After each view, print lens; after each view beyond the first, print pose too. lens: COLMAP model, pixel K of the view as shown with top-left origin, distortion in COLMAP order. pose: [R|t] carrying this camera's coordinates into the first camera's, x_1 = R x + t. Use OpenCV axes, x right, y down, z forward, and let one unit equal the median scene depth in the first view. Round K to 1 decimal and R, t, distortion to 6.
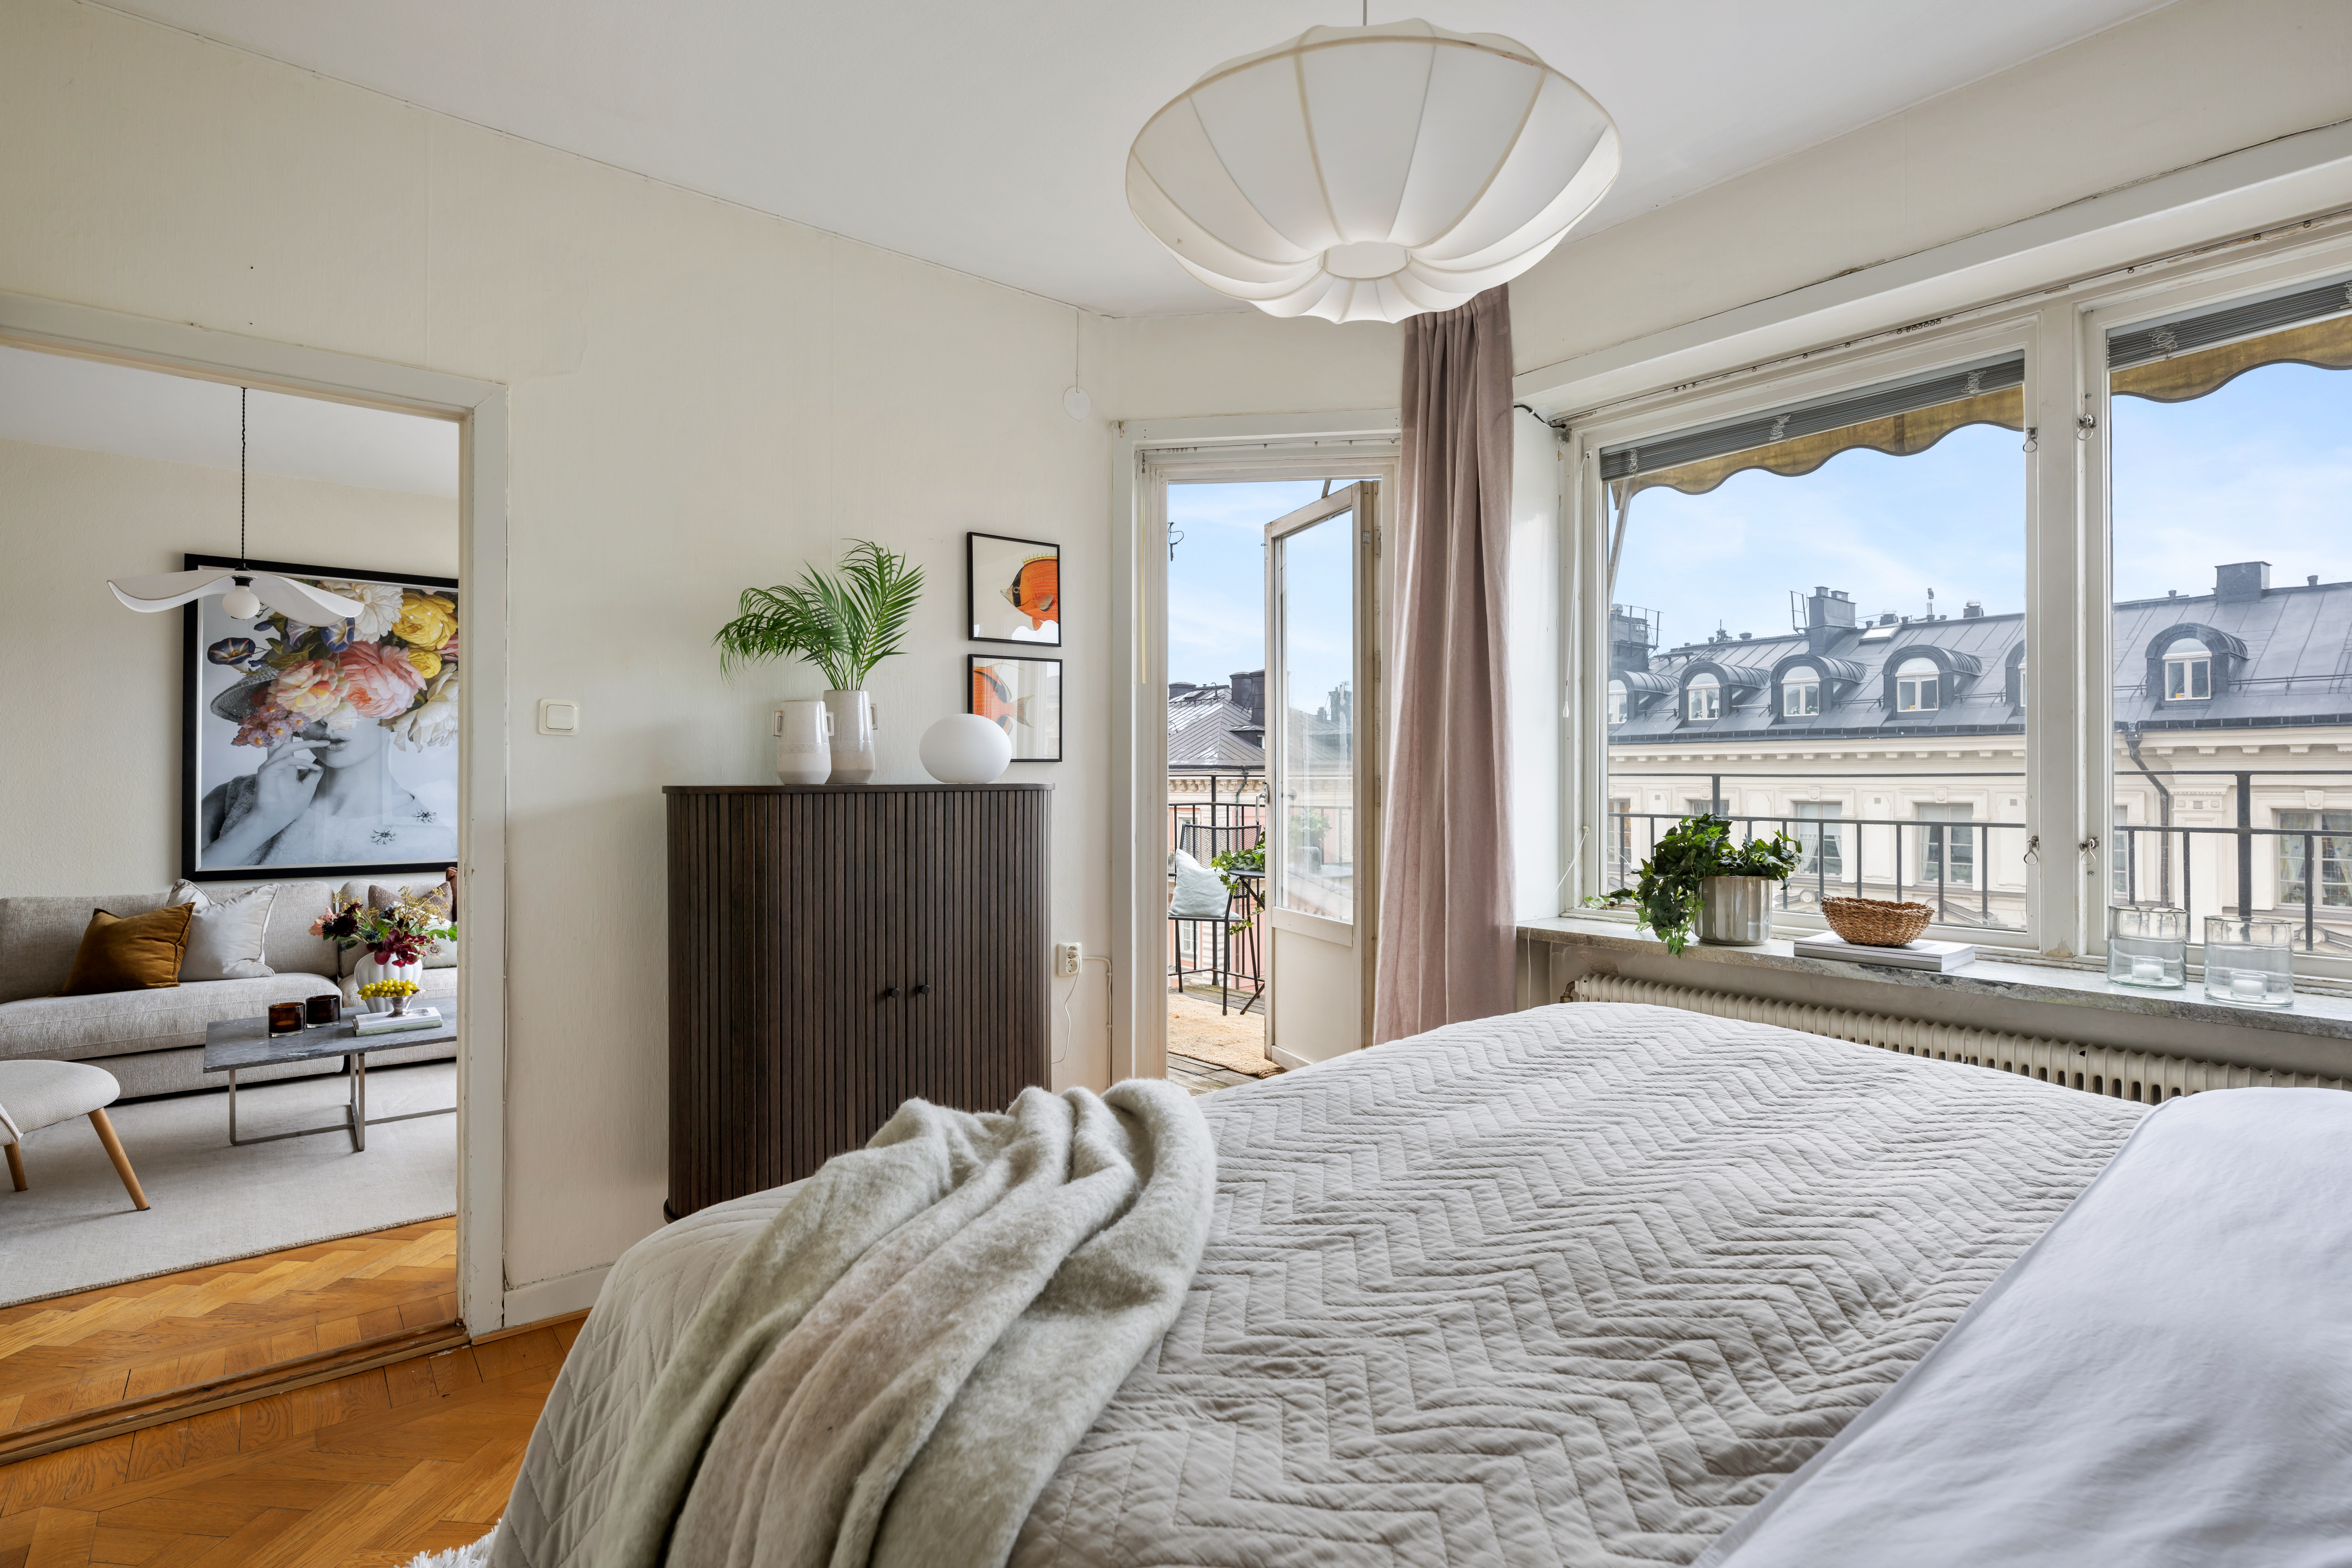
lens RADIAL K [[1169.1, 0, 1176.0], [0, 1169.1, 784.0], [0, 0, 1]] dist [0.000678, 0.000016]
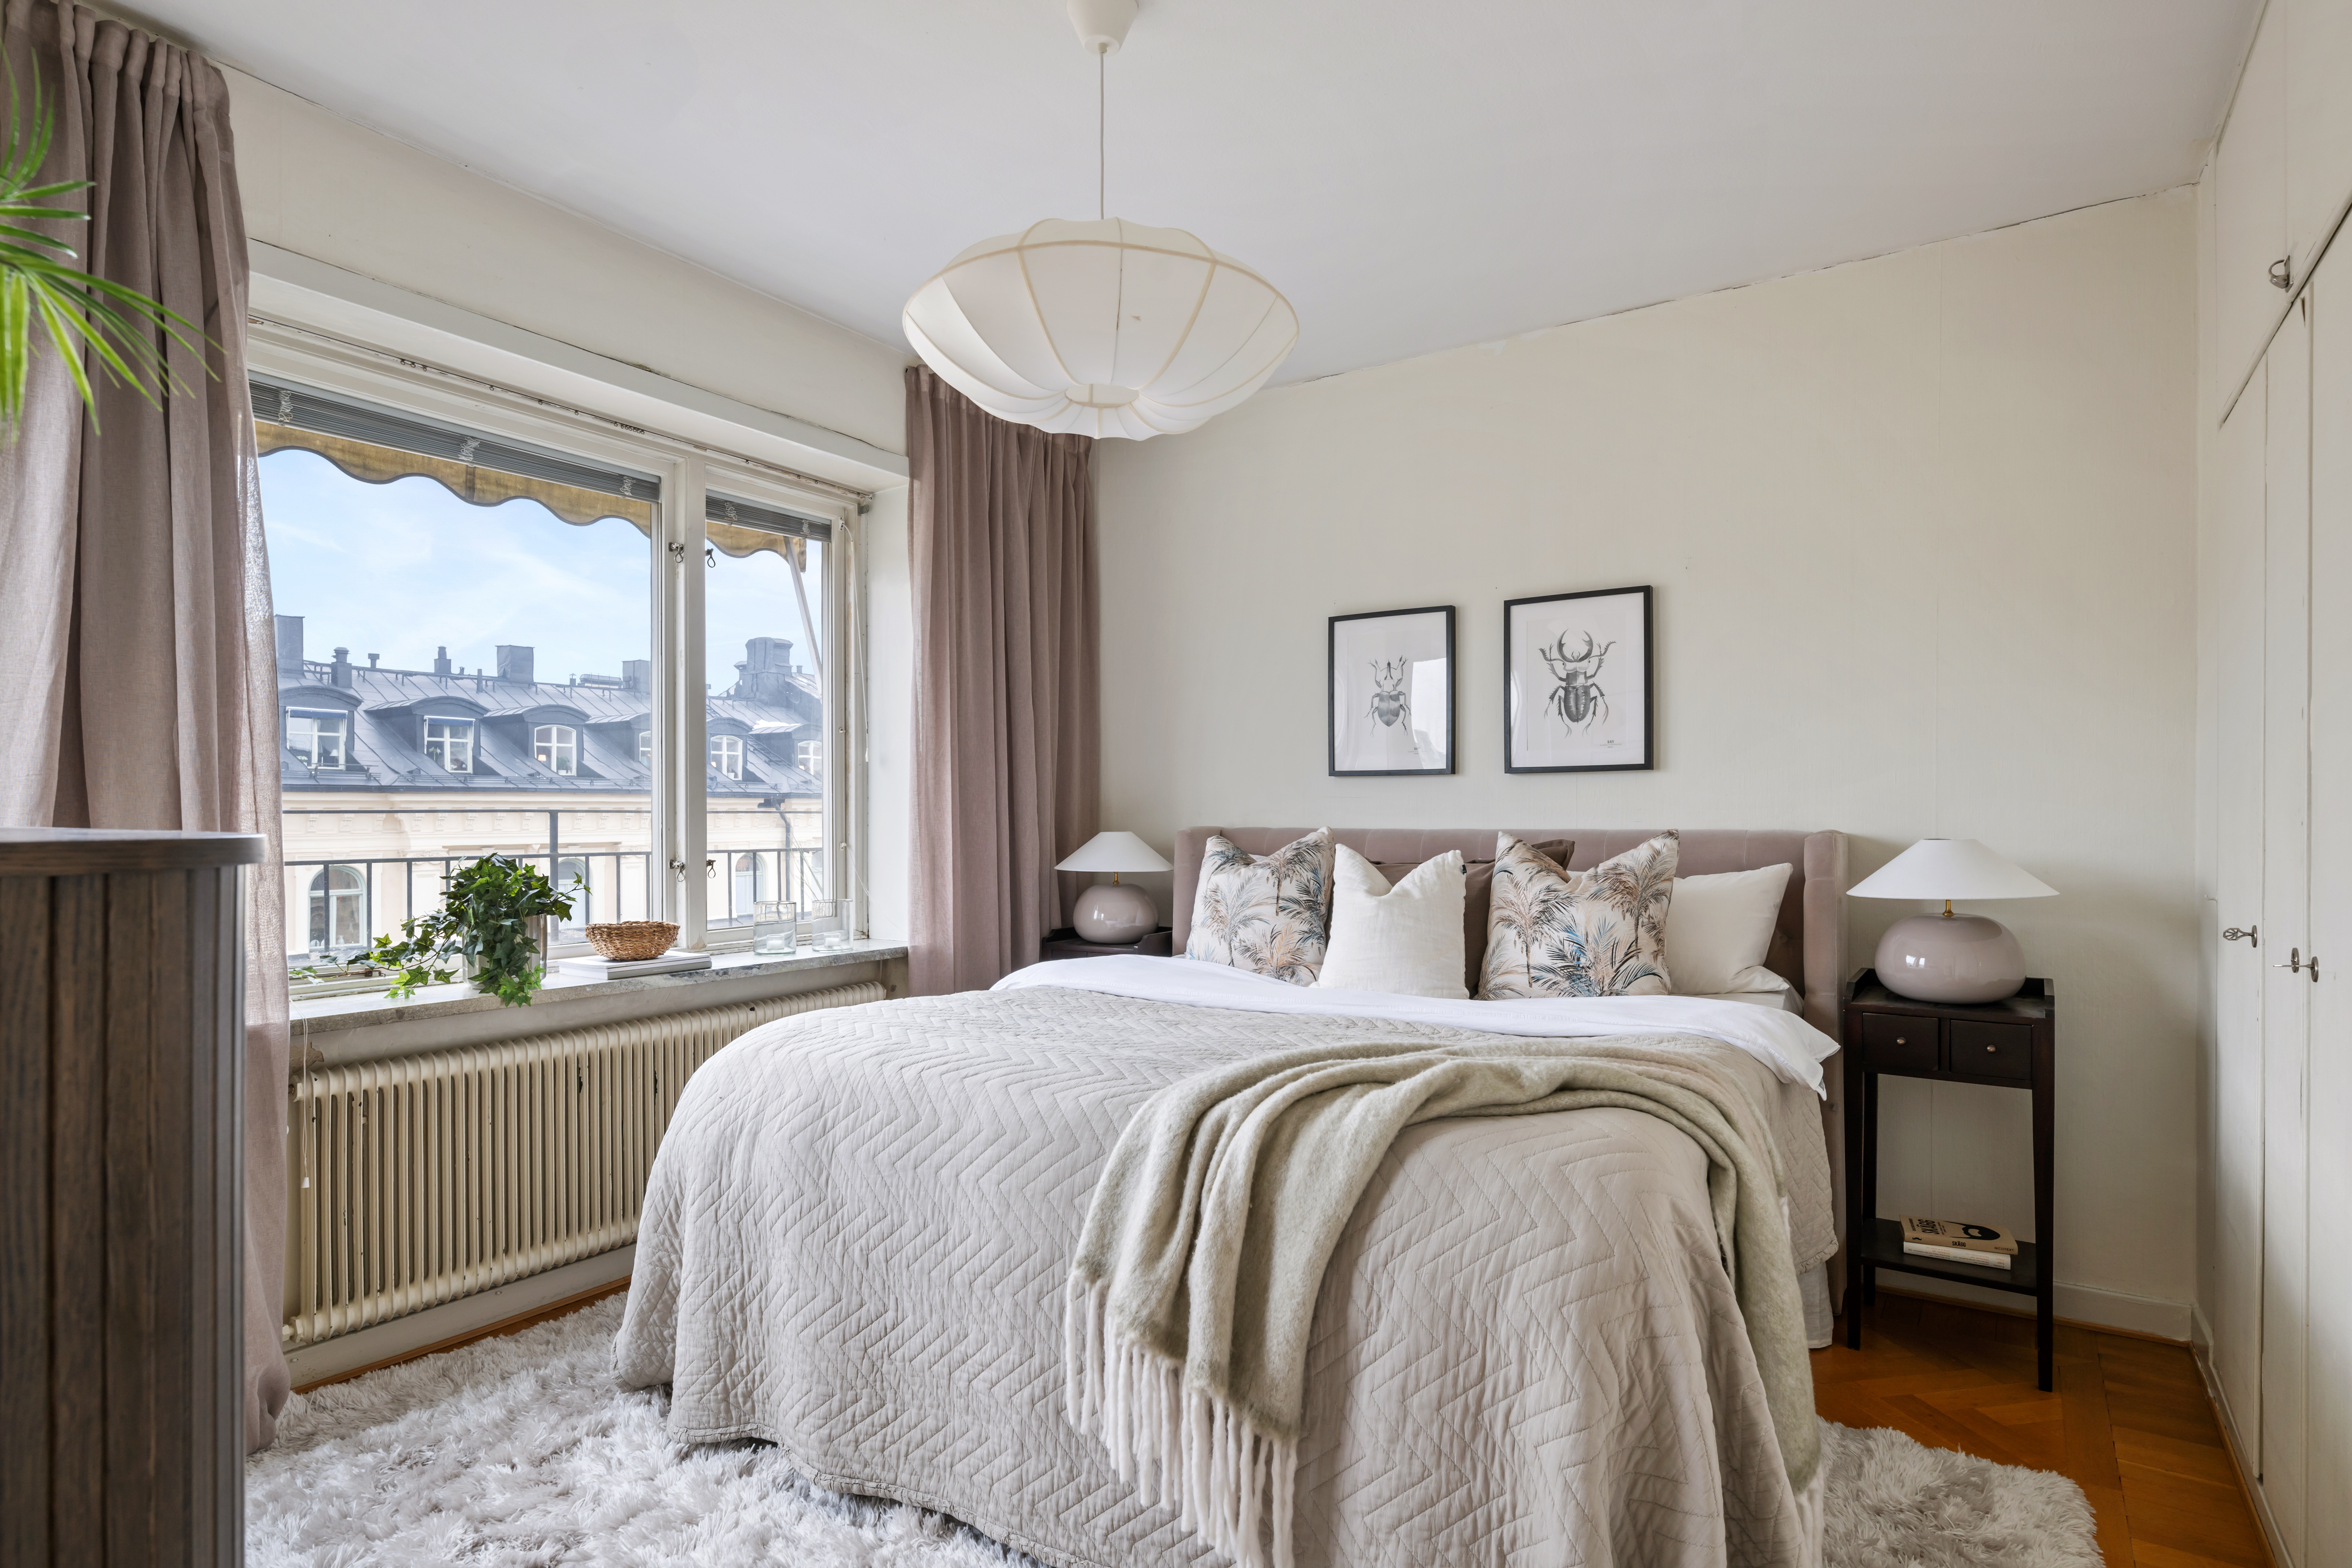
lens RADIAL K [[1201.6, 0, 1174.6], [0, 1201.6, 818.9], [0, 0, 1]] dist [0.000618, 0.000125]
pose [[-0.291344, -0.005560, 0.956602, -0.679300], [0.005517, 0.999957, 0.007492, -0.007162], [-0.956602, 0.007460, -0.291301, 0.839170]]
